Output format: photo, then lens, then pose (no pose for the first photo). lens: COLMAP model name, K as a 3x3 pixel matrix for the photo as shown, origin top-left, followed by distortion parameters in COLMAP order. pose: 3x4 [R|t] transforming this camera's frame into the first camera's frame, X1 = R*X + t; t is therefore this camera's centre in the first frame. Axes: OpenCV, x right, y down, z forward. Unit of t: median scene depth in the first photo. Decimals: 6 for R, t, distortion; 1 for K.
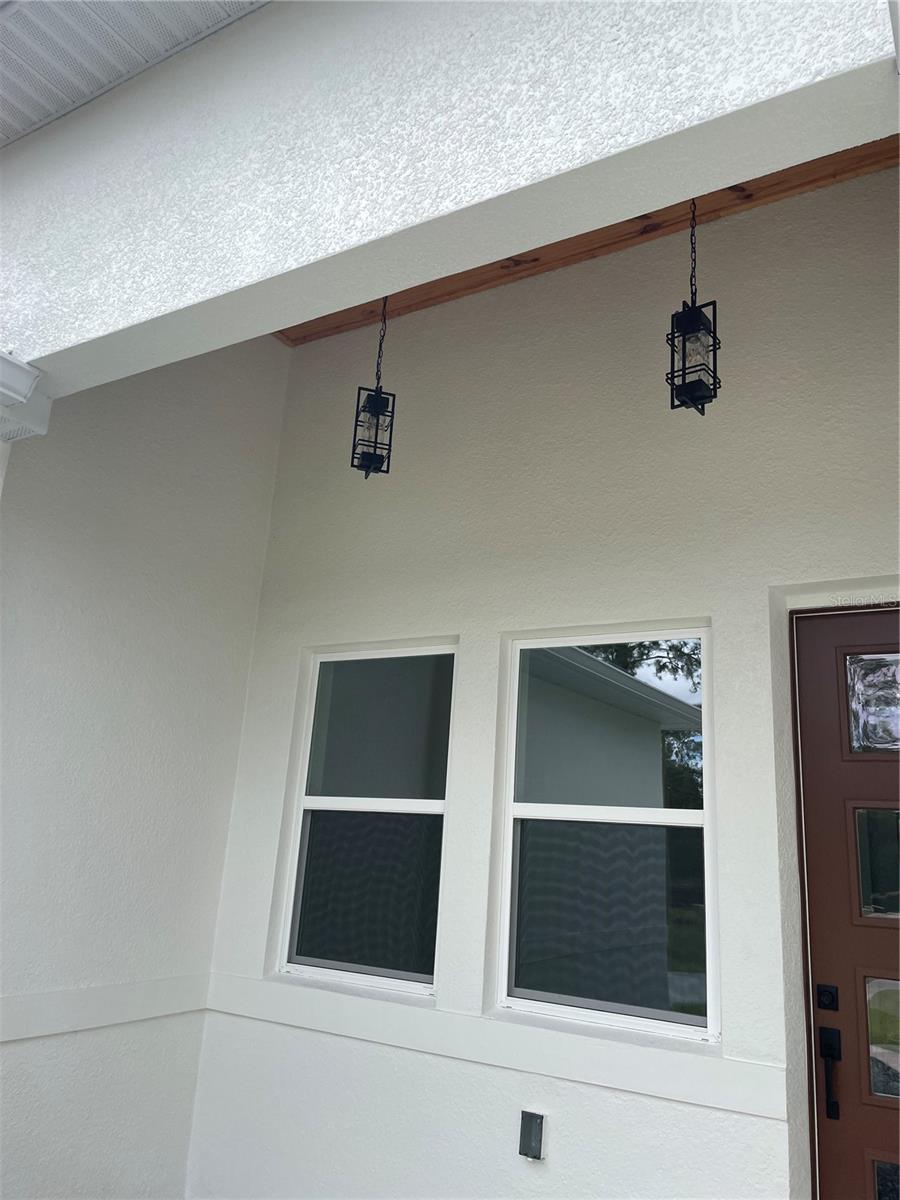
lens RADIAL K [[908.4, 0, 456.2], [0, 908.4, 590.8], [0, 0, 1]] dist [0.057322, -0.044298]
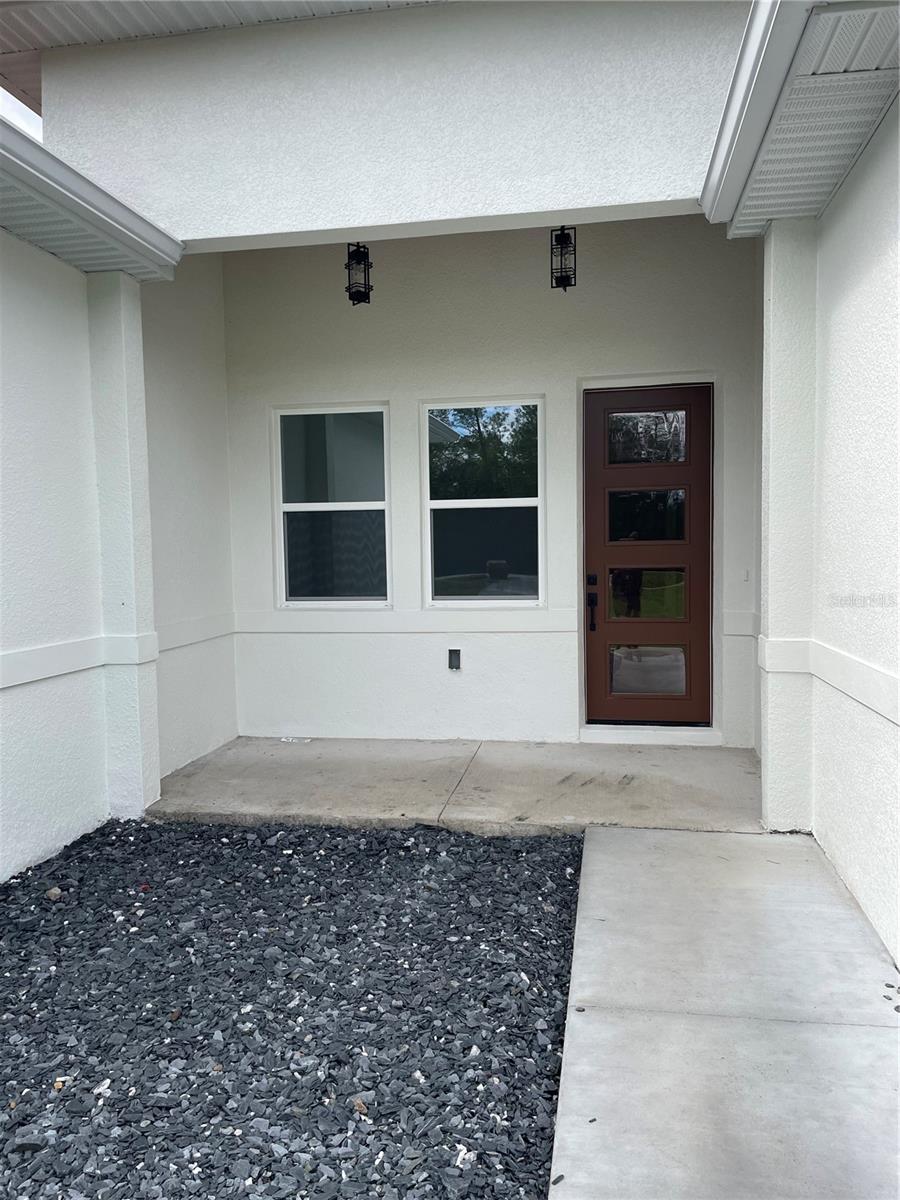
lens RADIAL K [[908.4, 0, 445.1], [0, 908.4, 601.4], [0, 0, 1]] dist [0.057322, -0.044298]
pose [[0.934989, -0.092905, 0.342292, -0.565381], [-0.026456, 0.944126, 0.328521, -0.170762], [-0.353688, -0.316219, 0.880290, -0.658244]]
